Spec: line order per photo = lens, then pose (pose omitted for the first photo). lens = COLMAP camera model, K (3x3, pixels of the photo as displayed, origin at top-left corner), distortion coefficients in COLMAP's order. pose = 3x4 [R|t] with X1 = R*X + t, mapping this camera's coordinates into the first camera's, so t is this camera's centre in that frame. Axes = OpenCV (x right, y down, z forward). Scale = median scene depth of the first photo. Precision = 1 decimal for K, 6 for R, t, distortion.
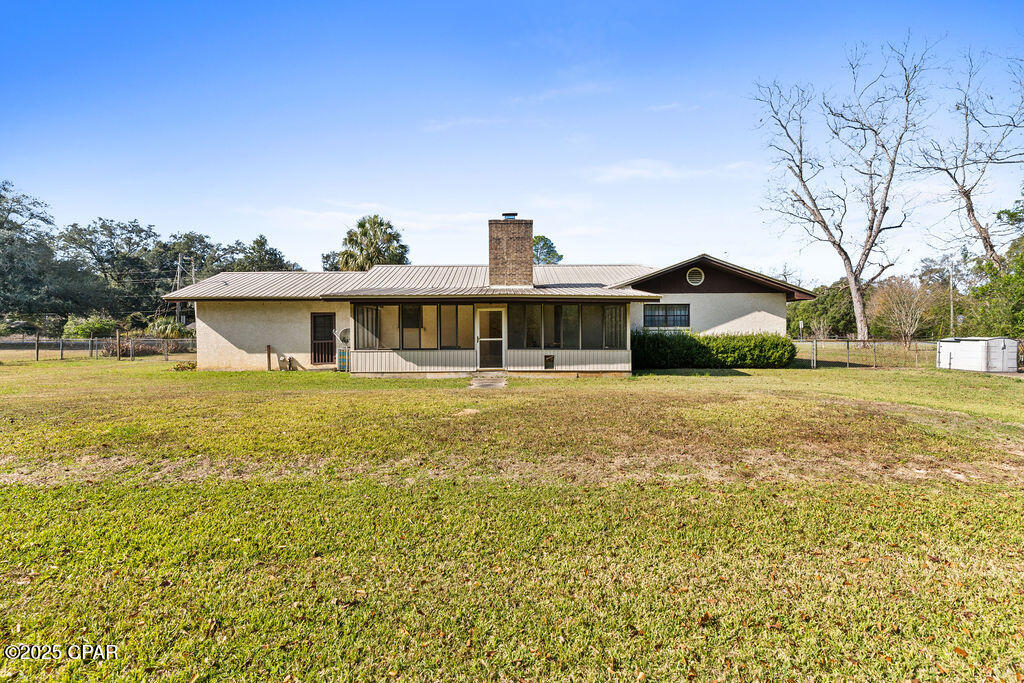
lens RADIAL K [[505.0, 0, 512.0], [0, 505.0, 341.5], [0, 0, 1]] dist [-0.000864, -0.000191]
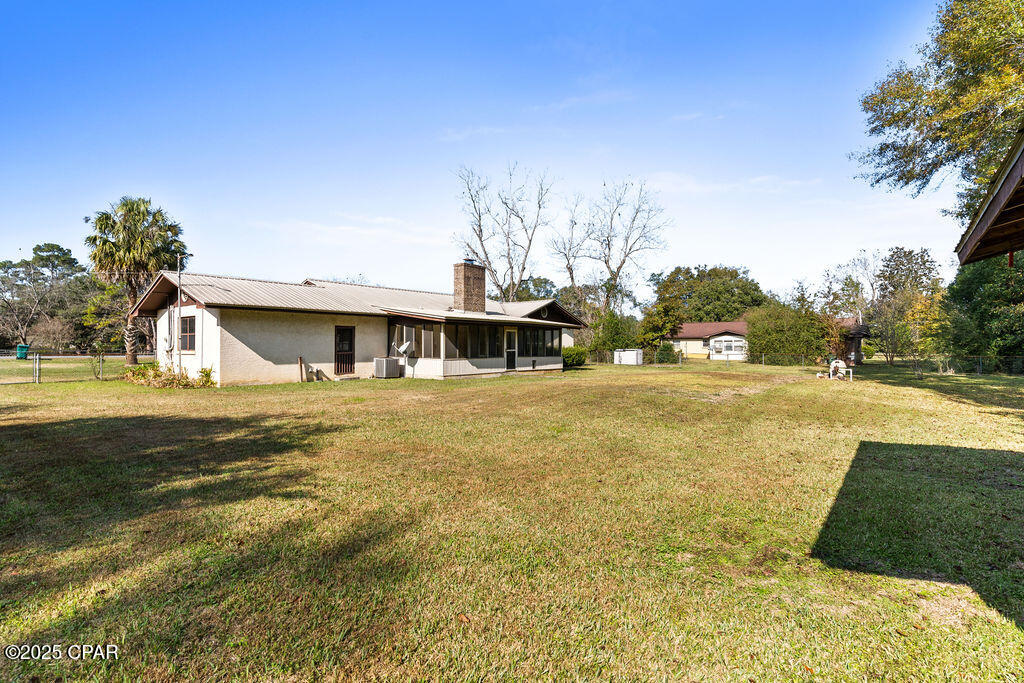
lens RADIAL K [[505.0, 0, 512.0], [0, 505.0, 341.5], [0, 0, 1]] dist [-0.000864, -0.000191]
pose [[0.641006, 0.011030, 0.767457, -0.984379], [0.008275, 0.999739, -0.021279, 0.001763], [-0.767492, 0.019991, 0.640747, 0.028787]]
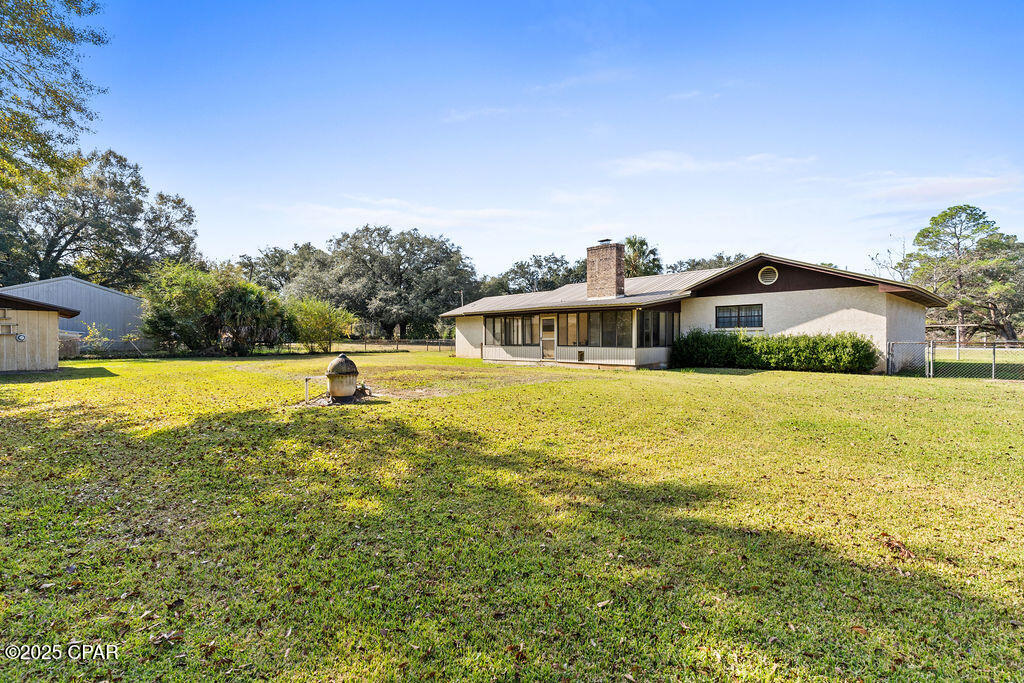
lens RADIAL K [[505.0, 0, 512.0], [0, 505.0, 341.5], [0, 0, 1]] dist [-0.000864, -0.000191]
pose [[0.683599, 0.004179, -0.729845, 0.754737], [-0.009569, 0.999949, -0.003237, 0.006590], [0.729795, 0.009197, 0.683604, -0.026476]]
